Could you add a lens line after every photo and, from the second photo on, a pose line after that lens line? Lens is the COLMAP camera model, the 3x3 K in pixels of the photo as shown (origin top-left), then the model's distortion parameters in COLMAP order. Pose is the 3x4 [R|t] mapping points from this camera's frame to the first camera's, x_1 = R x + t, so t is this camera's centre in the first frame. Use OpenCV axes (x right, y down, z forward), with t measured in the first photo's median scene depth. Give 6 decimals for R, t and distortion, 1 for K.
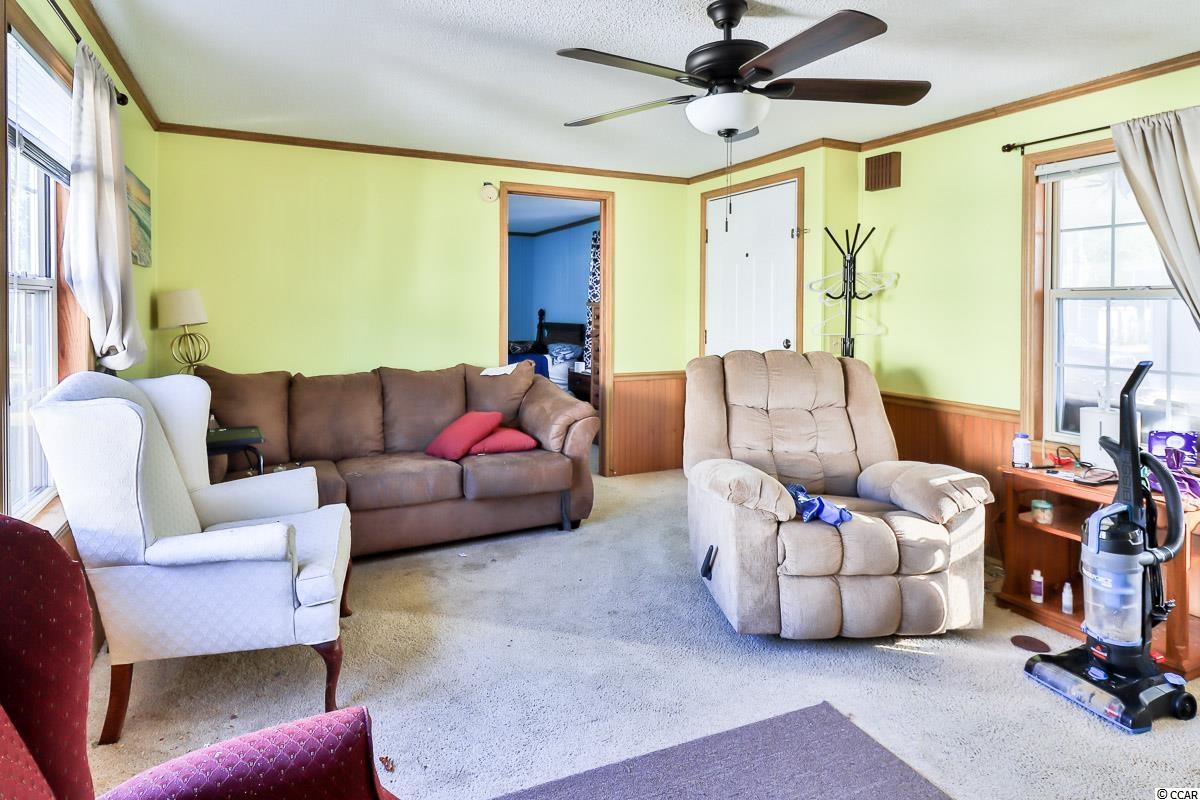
lens RADIAL K [[663.5, 0, 557.5], [0, 663.5, 324.3], [0, 0, 1]] dist [0.002405, 0.000295]
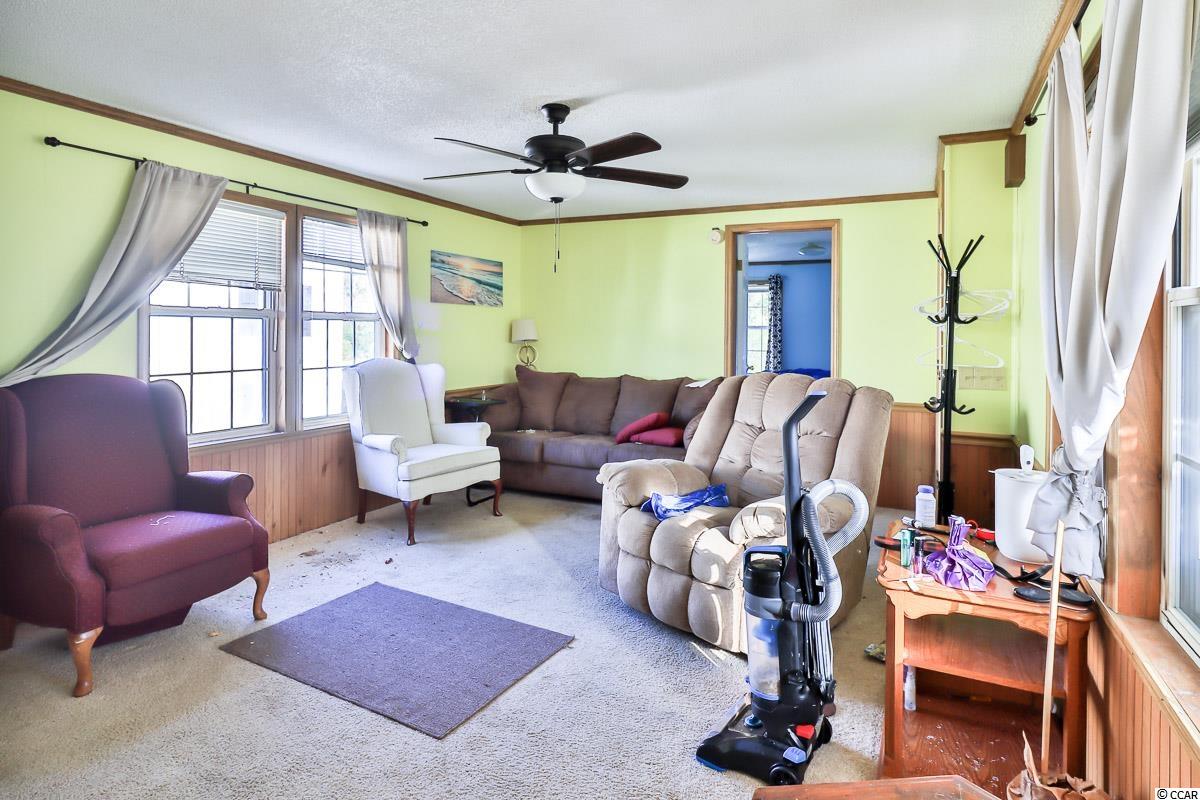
lens RADIAL K [[648.8, 0, 599.1], [0, 648.8, 331.0], [0, 0, 1]] dist [0.000408, 0.000303]
pose [[0.614530, 0.005269, -0.788876, 1.177887], [-0.034681, 0.999191, -0.020342, 0.005915], [0.788130, 0.039860, 0.614216, 0.210618]]
